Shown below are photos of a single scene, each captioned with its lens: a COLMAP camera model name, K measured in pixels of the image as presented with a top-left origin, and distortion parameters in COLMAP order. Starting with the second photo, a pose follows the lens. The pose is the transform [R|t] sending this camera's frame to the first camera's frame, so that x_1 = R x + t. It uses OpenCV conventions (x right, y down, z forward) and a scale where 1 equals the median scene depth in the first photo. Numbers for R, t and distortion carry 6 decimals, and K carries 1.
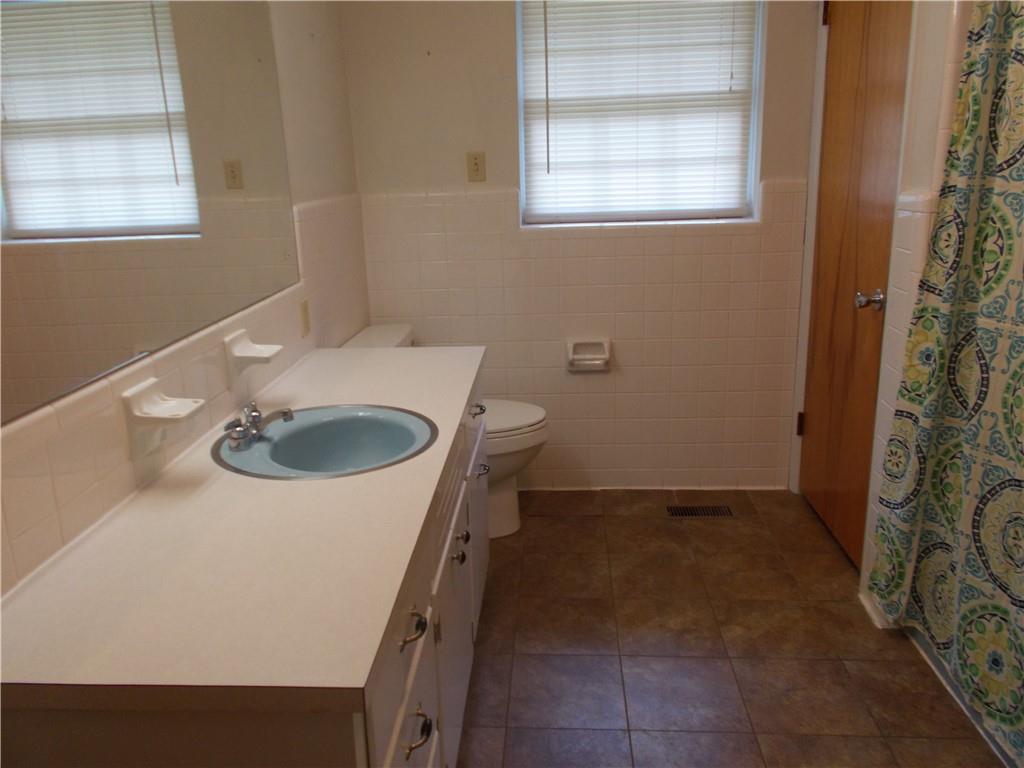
lens RADIAL K [[810.3, 0, 507.2], [0, 810.3, 380.0], [0, 0, 1]] dist [0.029845, -0.002563]
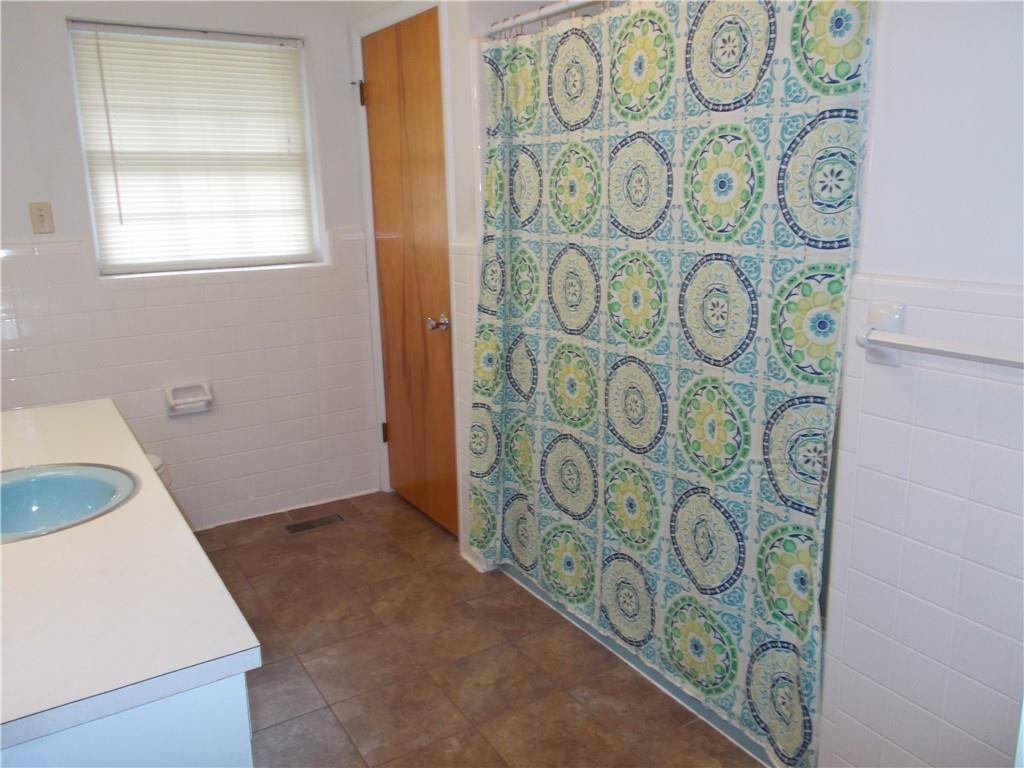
lens RADIAL K [[810.3, 0, 507.2], [0, 810.3, 380.0], [0, 0, 1]] dist [0.029845, -0.002563]
pose [[0.817826, -0.115810, 0.563693, -0.214810], [0.144238, 0.989525, -0.005970, 0.015484], [-0.557097, 0.086188, 0.825963, -0.118686]]
